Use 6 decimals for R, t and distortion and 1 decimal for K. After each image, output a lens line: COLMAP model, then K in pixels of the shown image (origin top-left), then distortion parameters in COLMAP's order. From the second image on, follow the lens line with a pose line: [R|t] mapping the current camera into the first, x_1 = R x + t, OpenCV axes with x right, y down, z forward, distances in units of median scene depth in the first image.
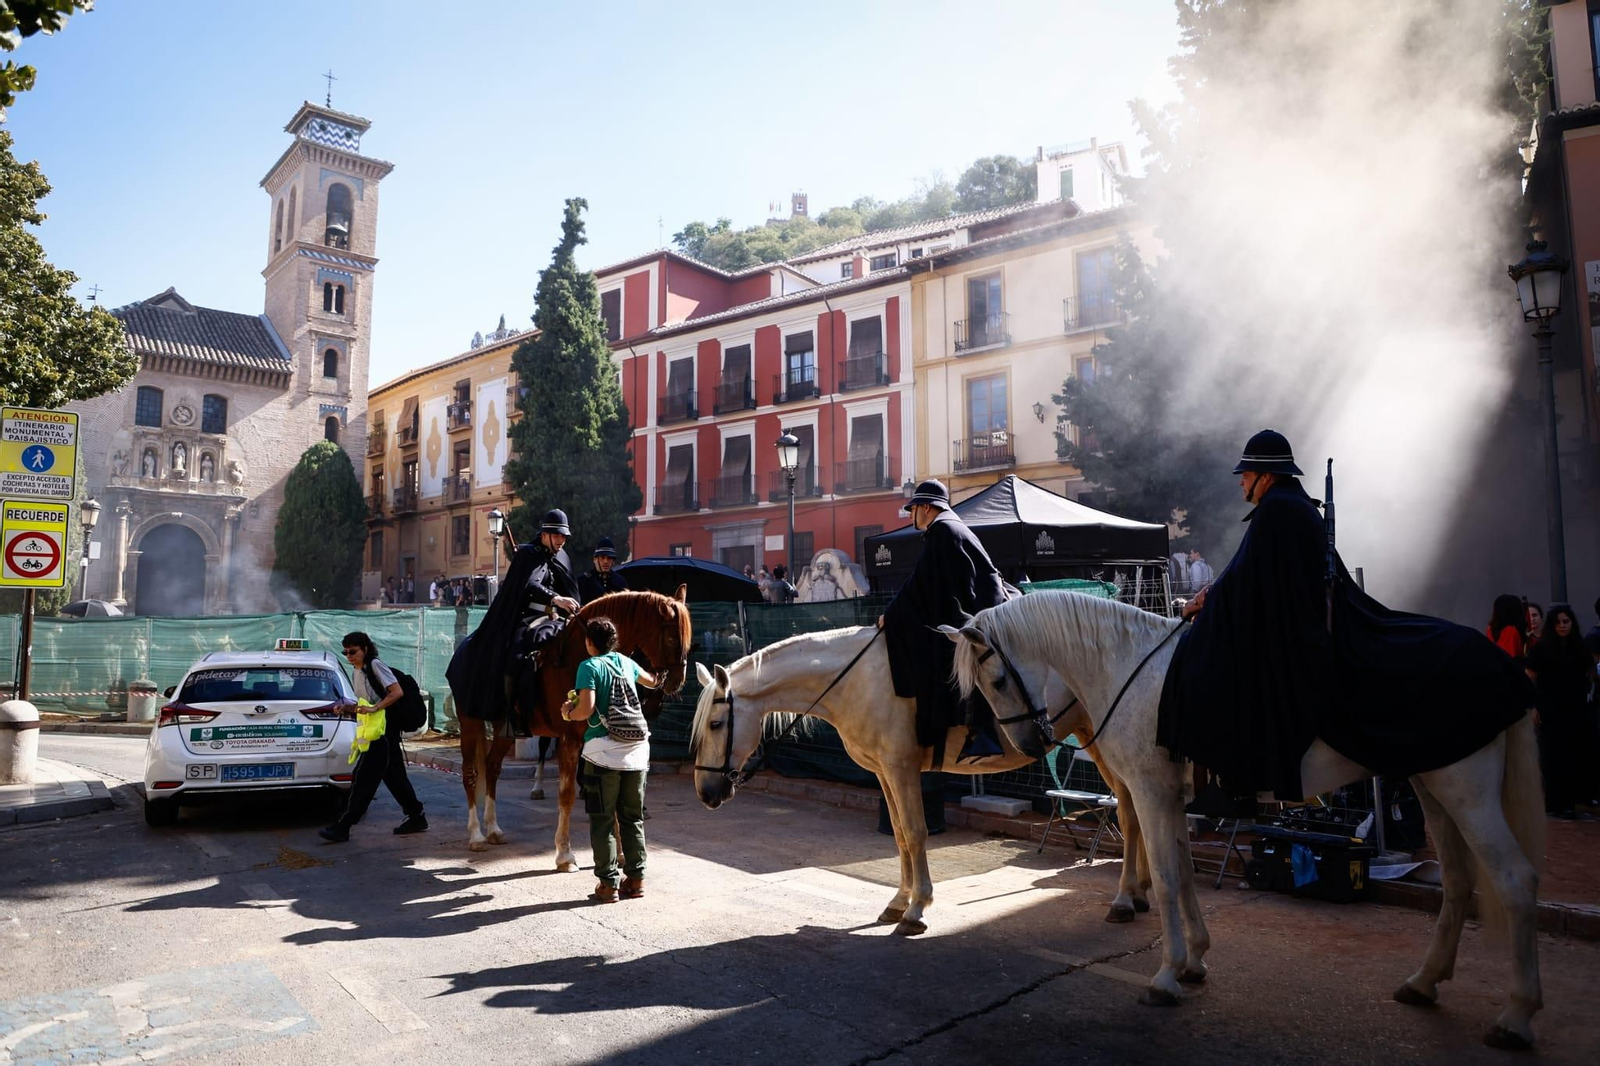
lens RADIAL K [[1134.1, 0, 800.0], [0, 1134.1, 533.0], [0, 0, 1]] dist [-0.077905, 0.055044]
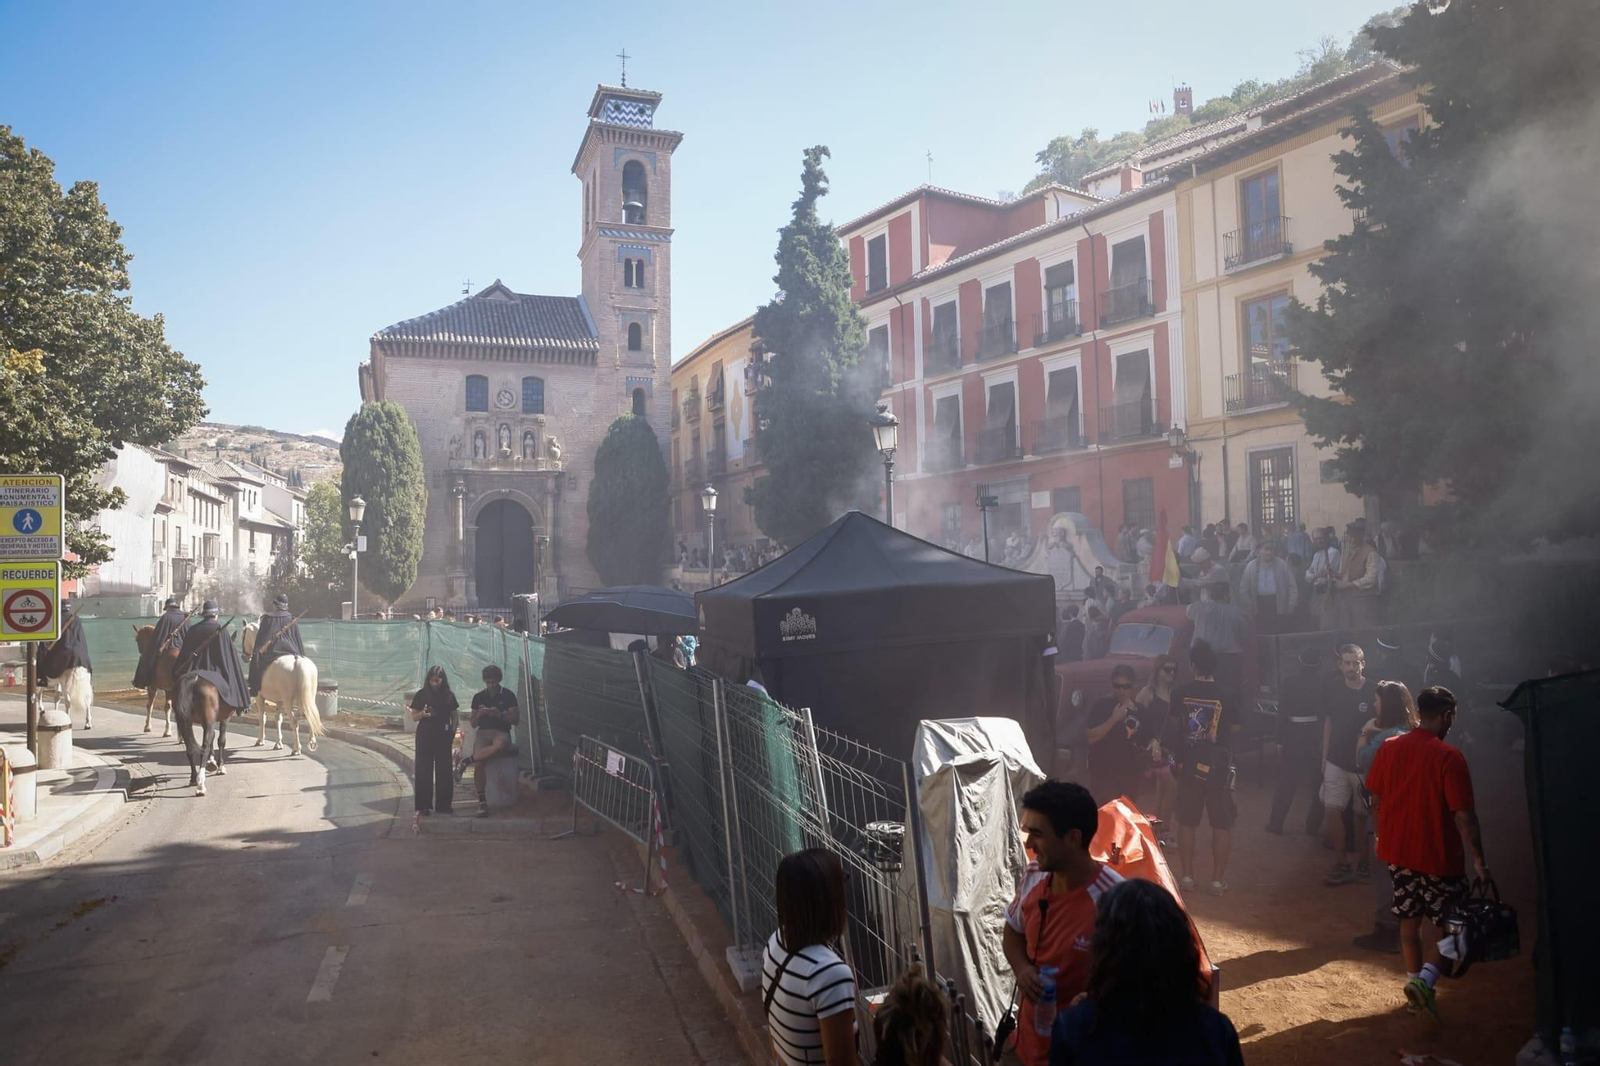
lens RADIAL K [[1134.1, 0, 800.0], [0, 1134.1, 533.0], [0, 0, 1]] dist [-0.077905, 0.055044]
pose [[0.931382, -0.028366, -0.362938, 0.115925], [0.051464, 0.997207, 0.054130, -0.021858], [0.360389, -0.069094, 0.930240, 0.078931]]
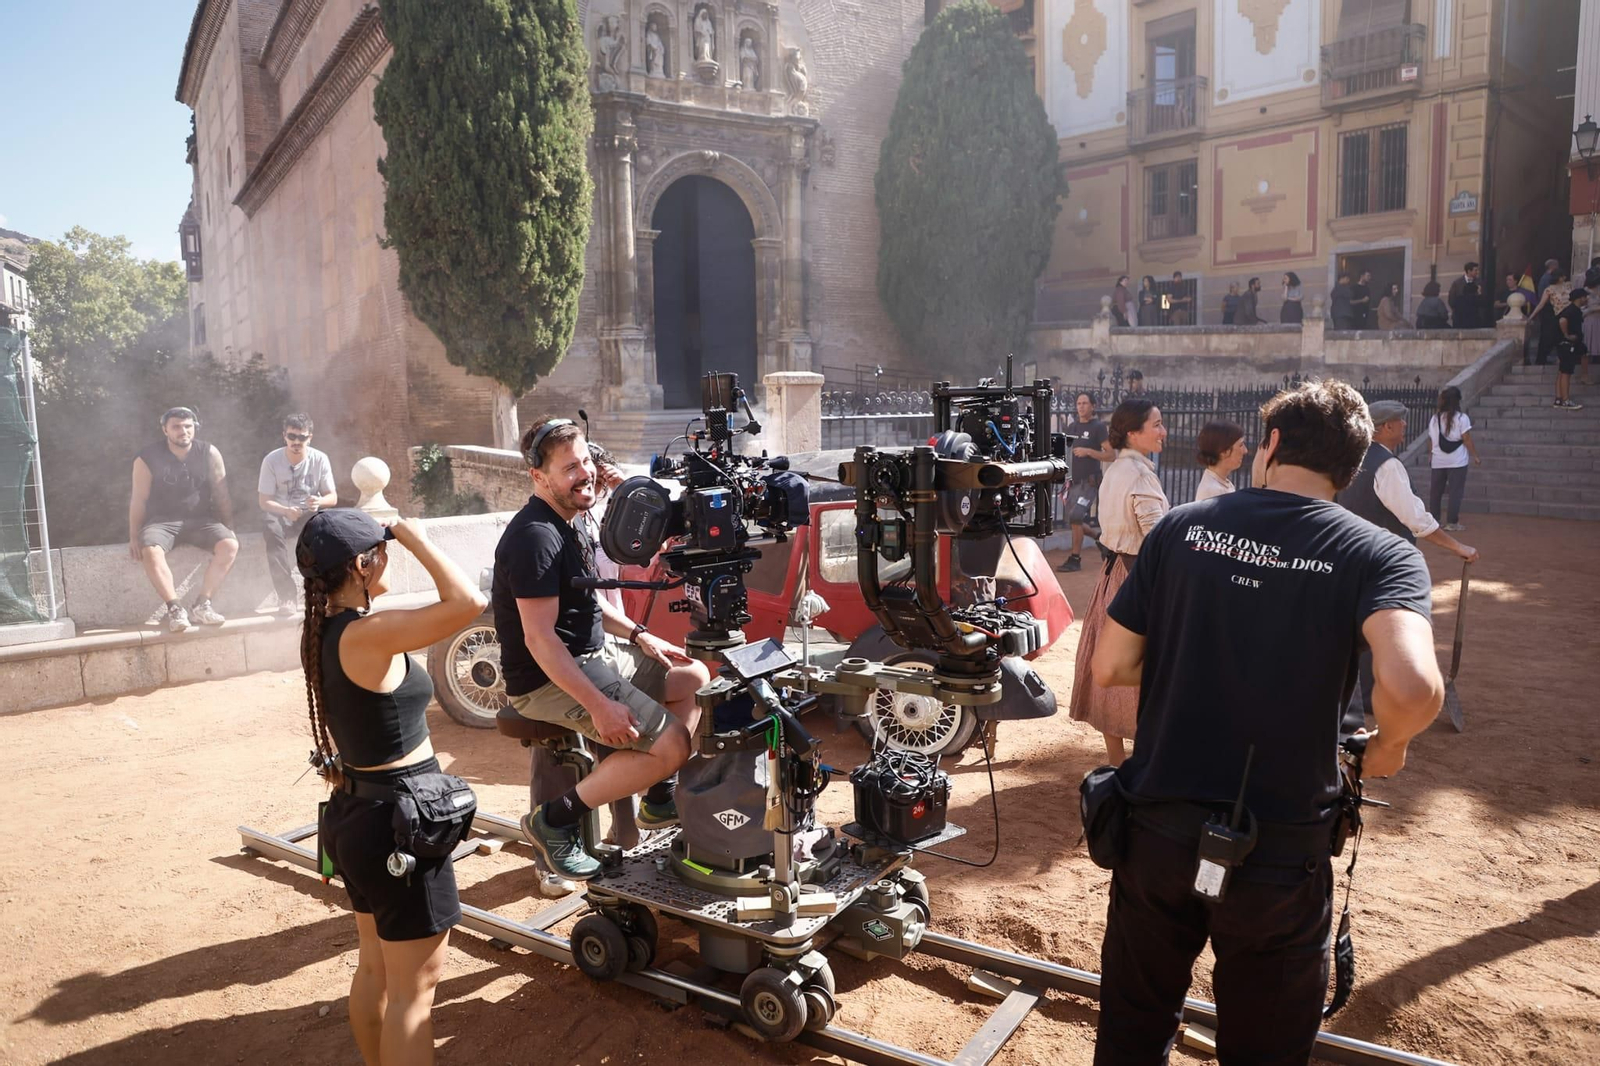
lens RADIAL K [[1134.1, 0, 800.0], [0, 1134.1, 533.0], [0, 0, 1]] dist [-0.077905, 0.055044]
pose [[0.989331, 0.007831, -0.145477, -0.476012], [0.025088, 0.974480, 0.223068, 0.040008], [0.143511, -0.224338, 0.963886, 0.512524]]
